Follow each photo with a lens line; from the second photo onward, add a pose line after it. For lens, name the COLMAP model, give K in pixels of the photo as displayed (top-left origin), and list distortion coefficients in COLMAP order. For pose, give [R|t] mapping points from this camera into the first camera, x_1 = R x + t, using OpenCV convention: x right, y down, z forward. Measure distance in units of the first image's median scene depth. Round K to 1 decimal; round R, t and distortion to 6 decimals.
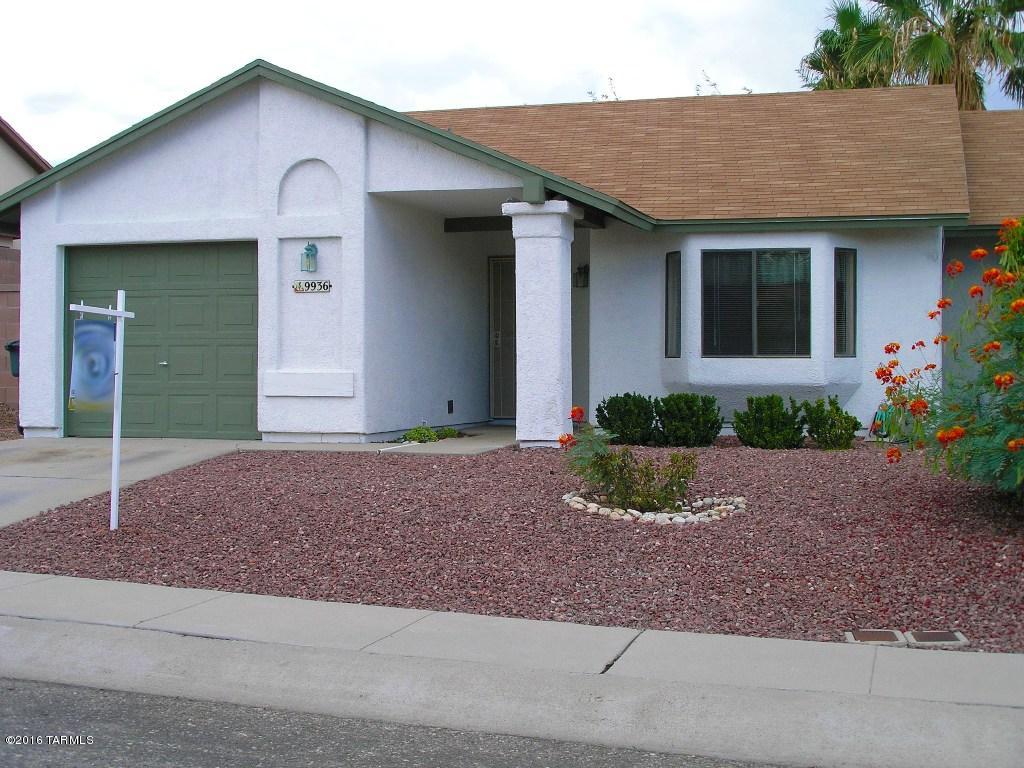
lens RADIAL K [[1426.2, 0, 511.1], [0, 1426.2, 379.0], [0, 0, 1]] dist [-0.105806, 0.000000]
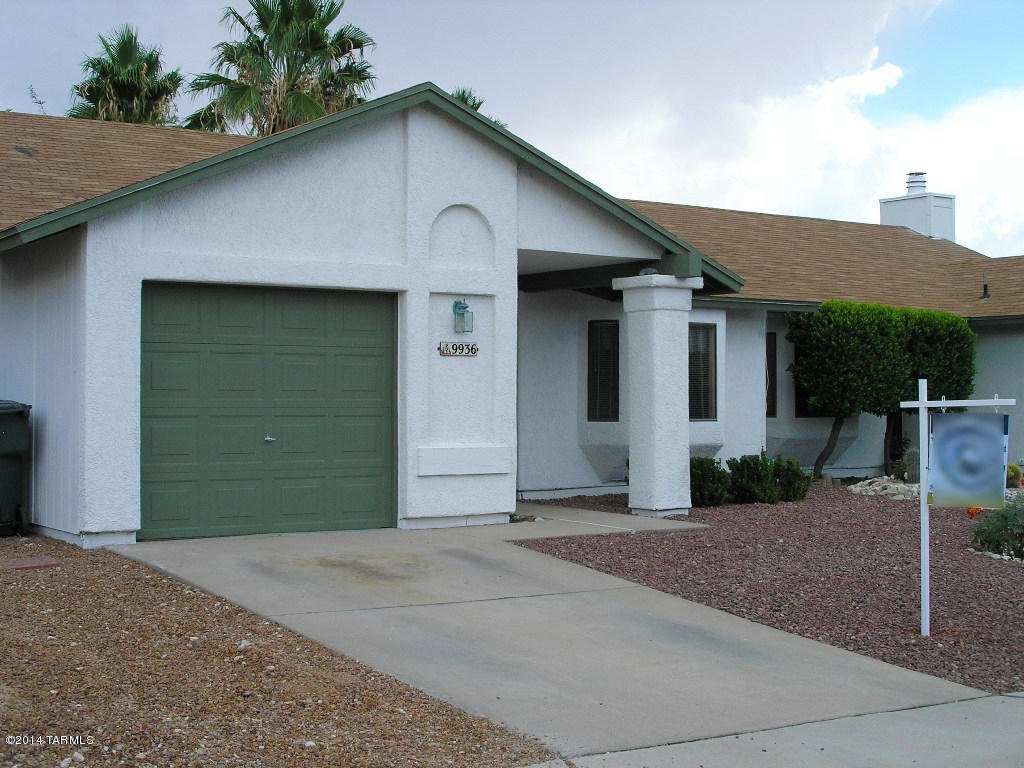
lens RADIAL K [[1426.2, 0, 511.1], [0, 1426.2, 385.1], [0, 0, 1]] dist [-0.105806, 0.000000]
pose [[0.653933, 0.005623, 0.756531, -0.785204], [0.003247, 0.999942, -0.010239, -0.033711], [-0.756545, 0.009152, 0.653878, 0.398848]]
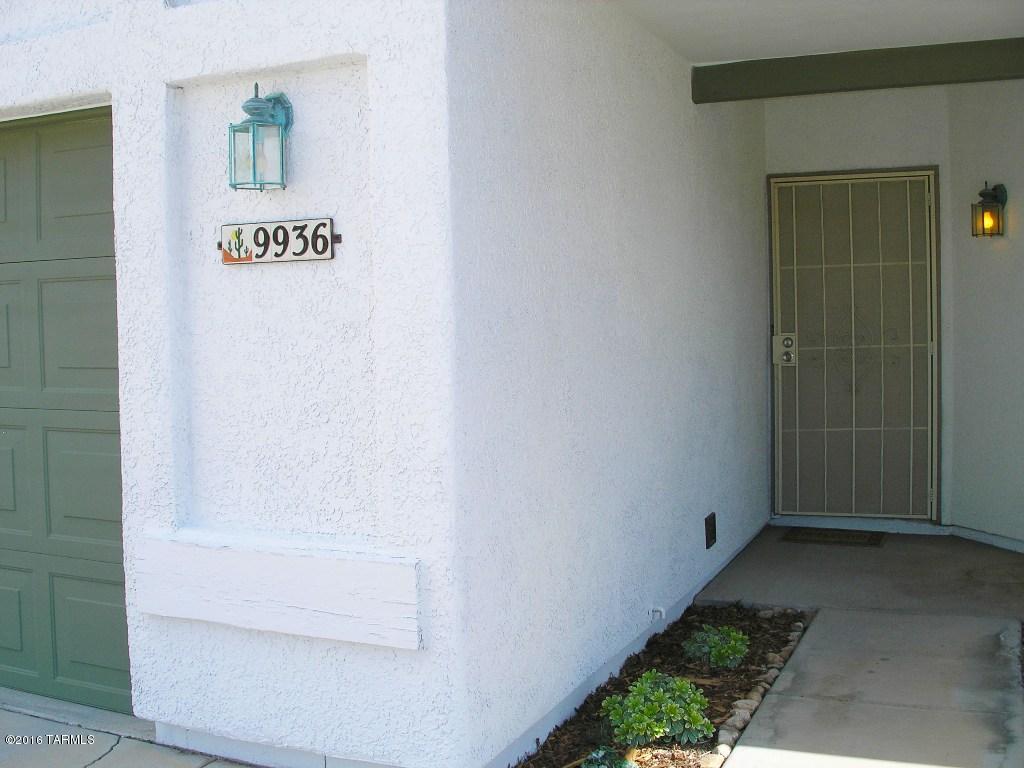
lens RADIAL K [[1135.7, 0, 512.2], [0, 1135.7, 381.2], [0, 0, 1]] dist [-0.156389, 0.000000]
pose [[0.990444, -0.012644, -0.137337, -0.062860], [0.019502, 0.998623, 0.048705, -0.047349], [0.136532, -0.050918, 0.989326, 0.782005]]
